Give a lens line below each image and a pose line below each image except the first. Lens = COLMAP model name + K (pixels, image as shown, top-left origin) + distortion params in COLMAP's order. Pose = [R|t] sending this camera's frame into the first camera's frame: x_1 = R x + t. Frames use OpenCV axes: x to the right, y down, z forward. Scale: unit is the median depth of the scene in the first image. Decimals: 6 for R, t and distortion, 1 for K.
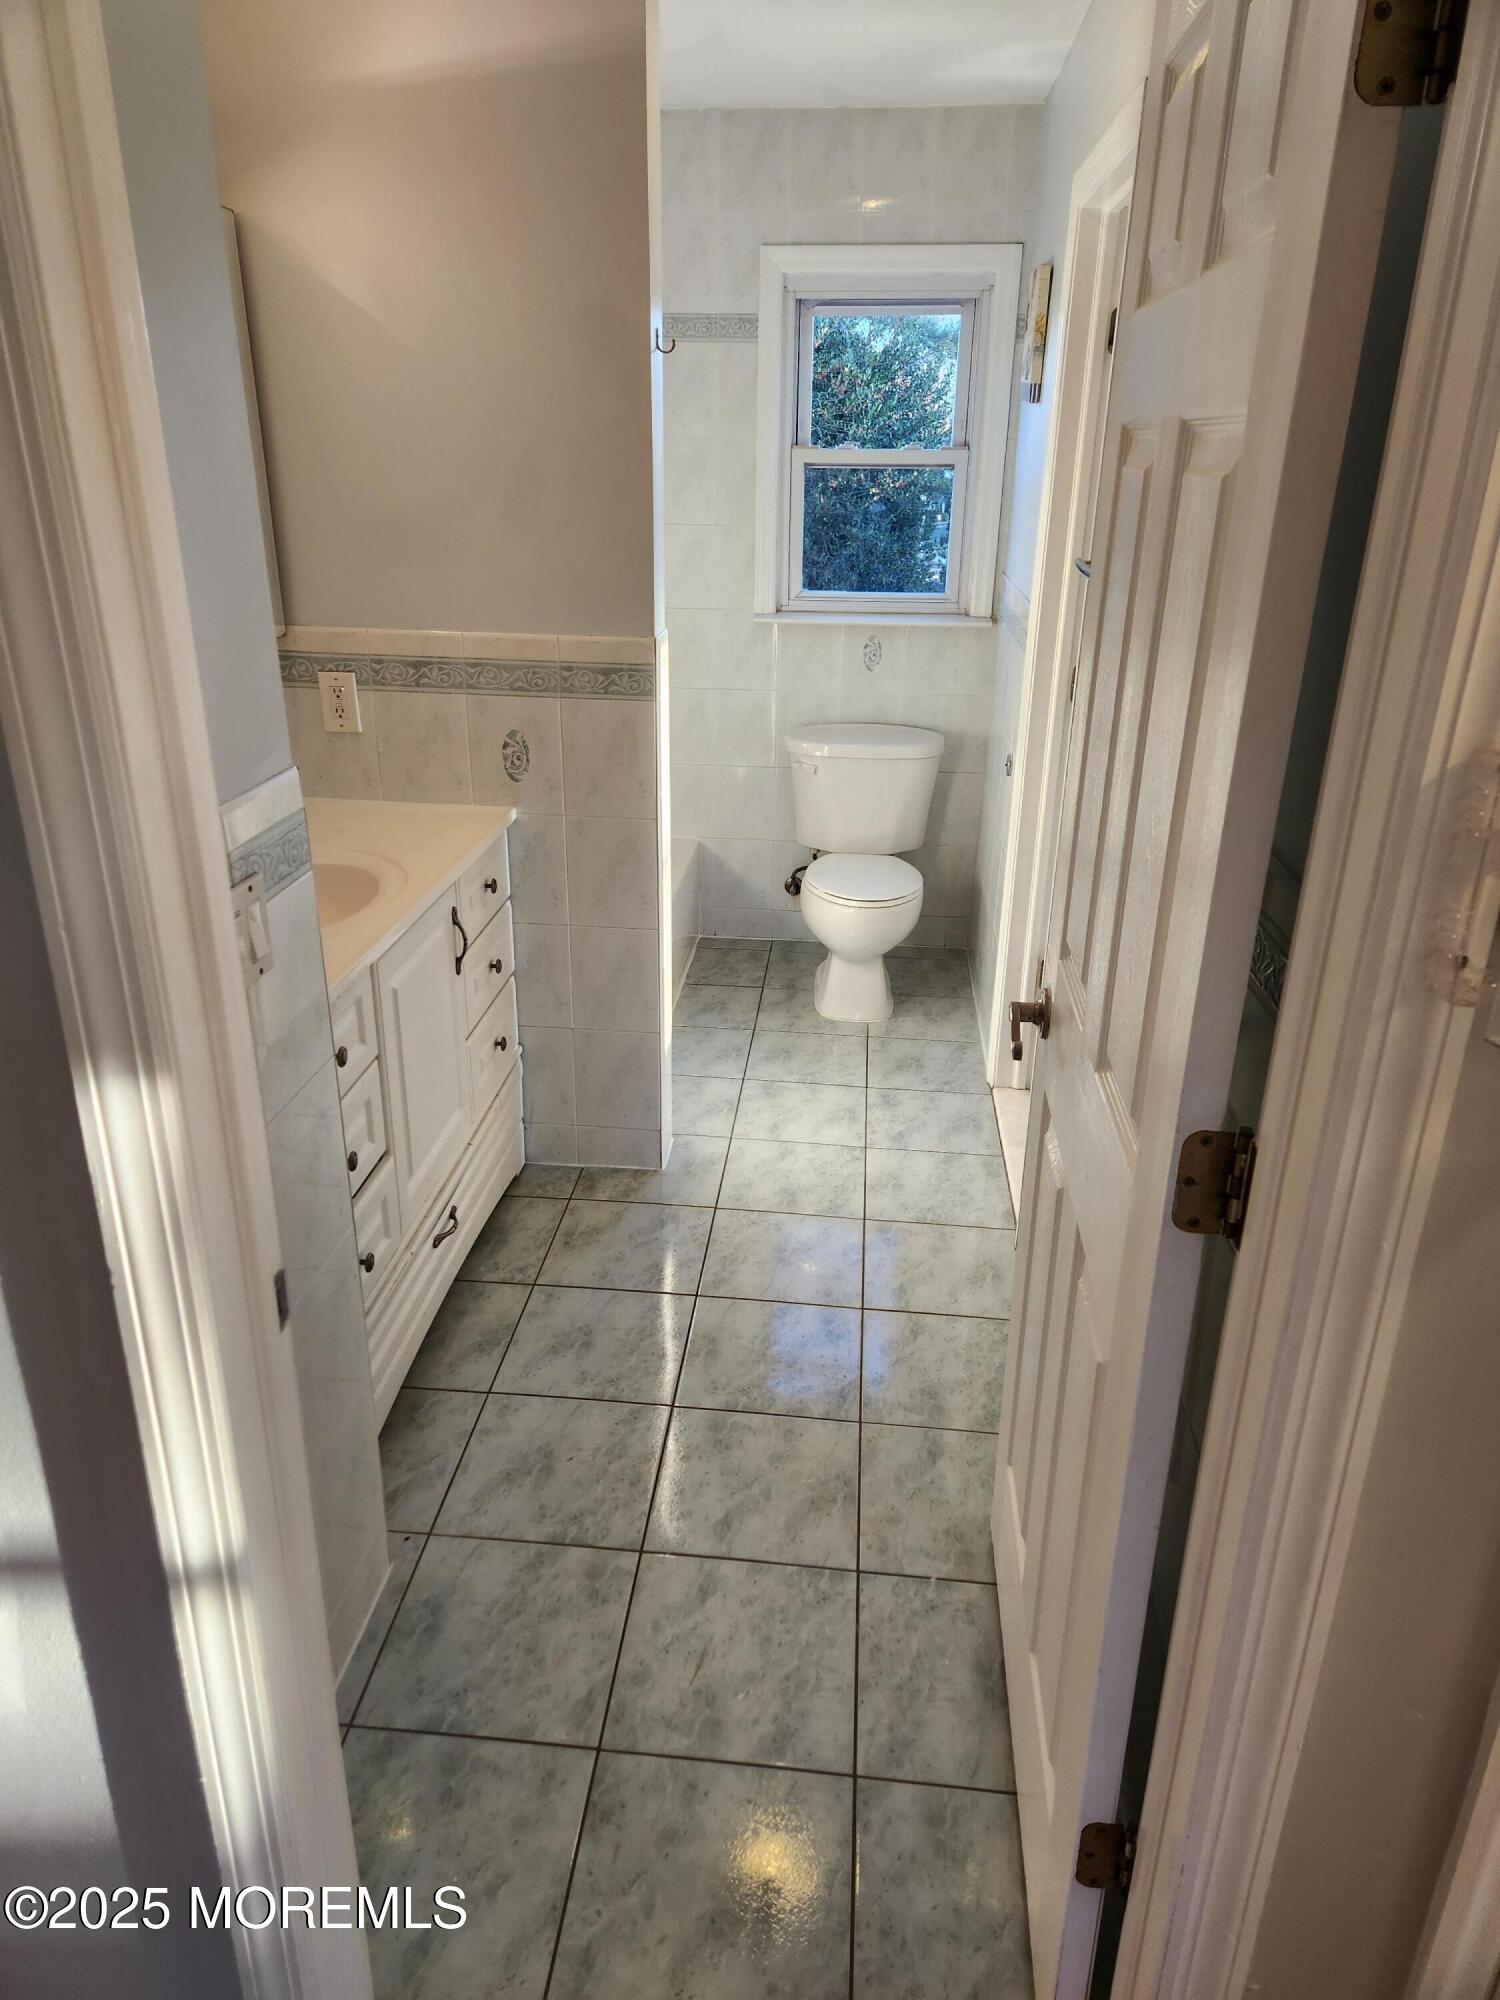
lens RADIAL K [[1336.1, 0, 745.0], [0, 1336.1, 1003.2], [0, 0, 1]] dist [0.082764, -0.065282]
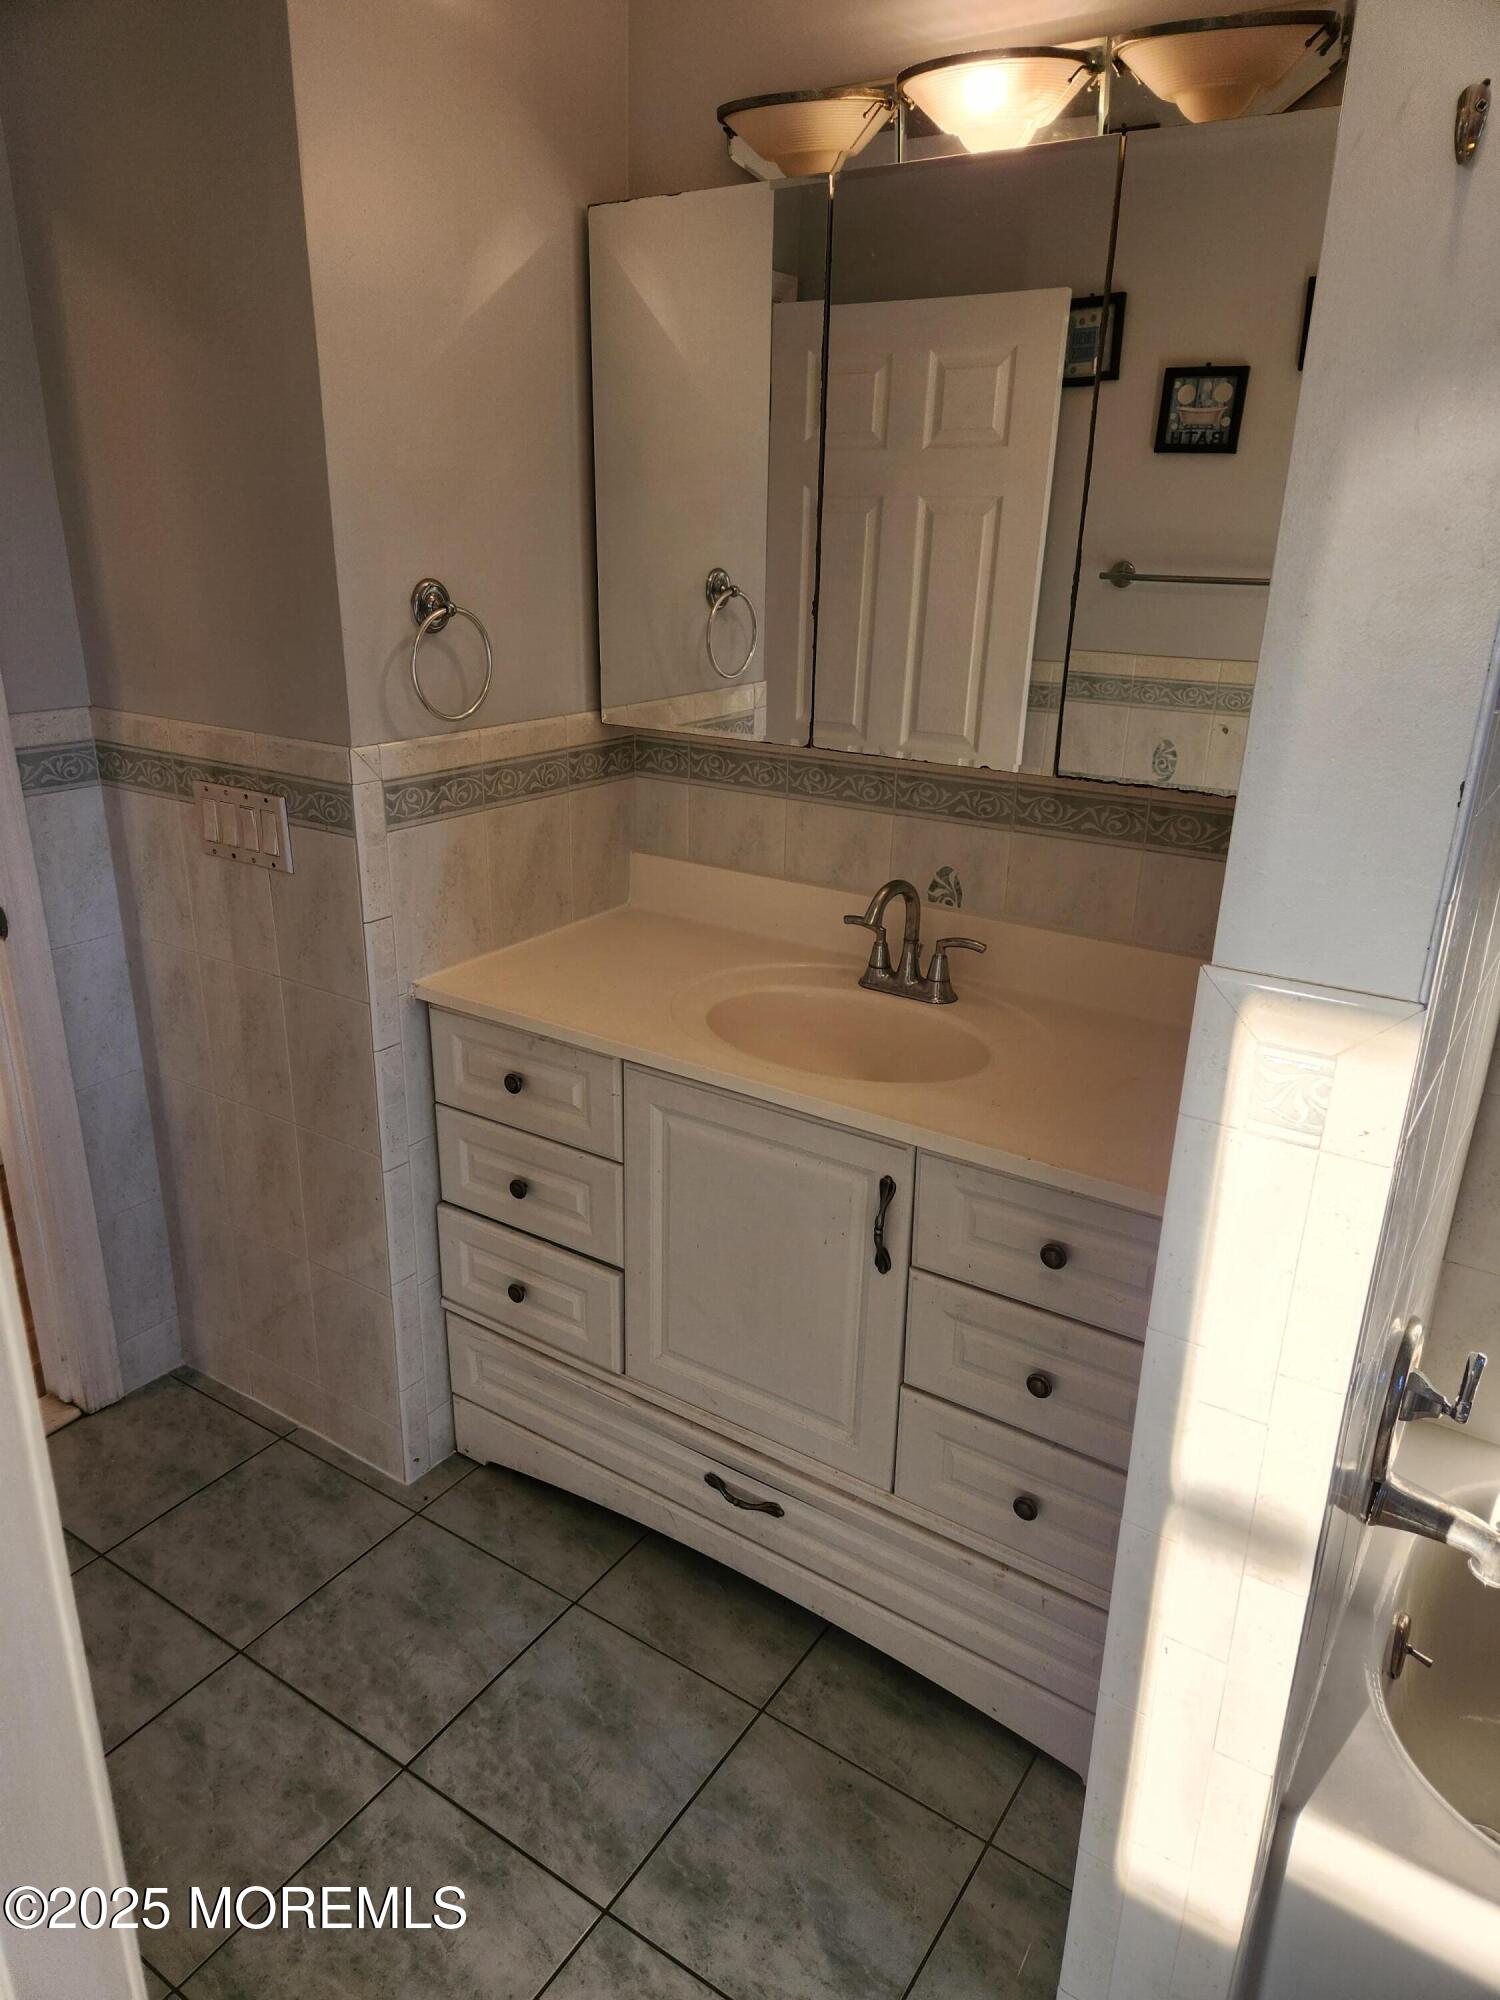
lens RADIAL K [[1336.1, 0, 745.0], [0, 1336.1, 1003.2], [0, 0, 1]] dist [0.082764, -0.065282]
pose [[-0.477267, 0.283666, -0.831715, 0.343347], [-0.358359, 0.801363, 0.478953, -0.437294], [0.802369, 0.526641, -0.280810, 1.096614]]
